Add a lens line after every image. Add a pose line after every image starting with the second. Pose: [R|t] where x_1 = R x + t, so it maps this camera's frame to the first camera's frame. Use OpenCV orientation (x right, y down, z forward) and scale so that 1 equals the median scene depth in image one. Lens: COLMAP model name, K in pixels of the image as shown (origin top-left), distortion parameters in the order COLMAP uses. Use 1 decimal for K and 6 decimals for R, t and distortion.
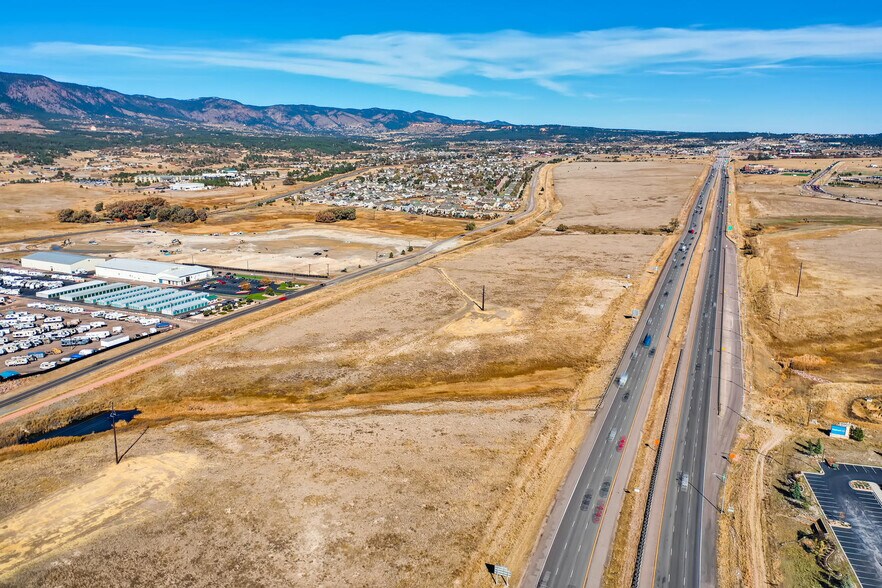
lens RADIAL K [[688.0, 0, 440.9], [0, 688.0, 316.4], [0, 0, 1]] dist [-0.001400, -0.000584]
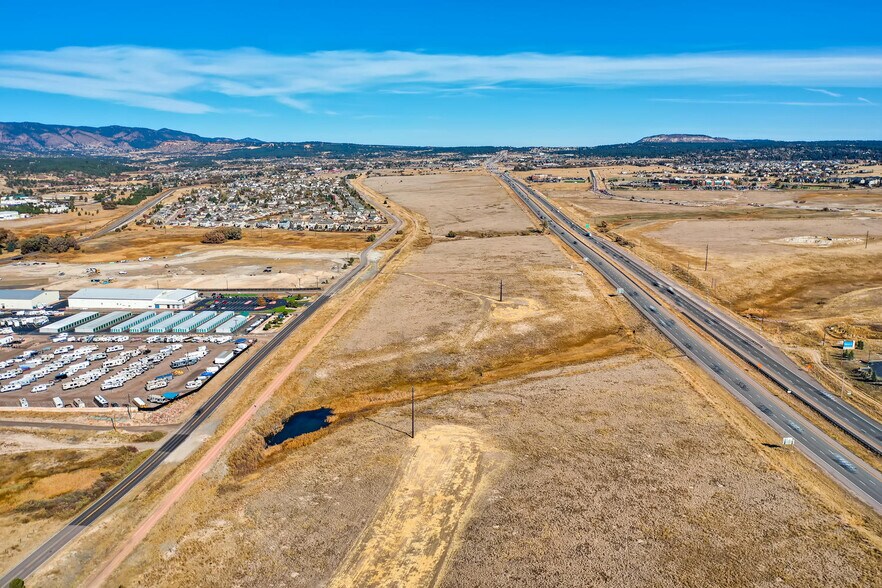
lens RADIAL K [[689.5, 0, 441.0], [0, 689.5, 294.0], [0, 0, 1]] dist [0.001031, 0.000300]
pose [[0.936153, -0.086134, 0.340878, -0.305853], [0.104316, 0.993916, -0.035338, 0.006953], [-0.335761, 0.068641, 0.939443, -0.050234]]
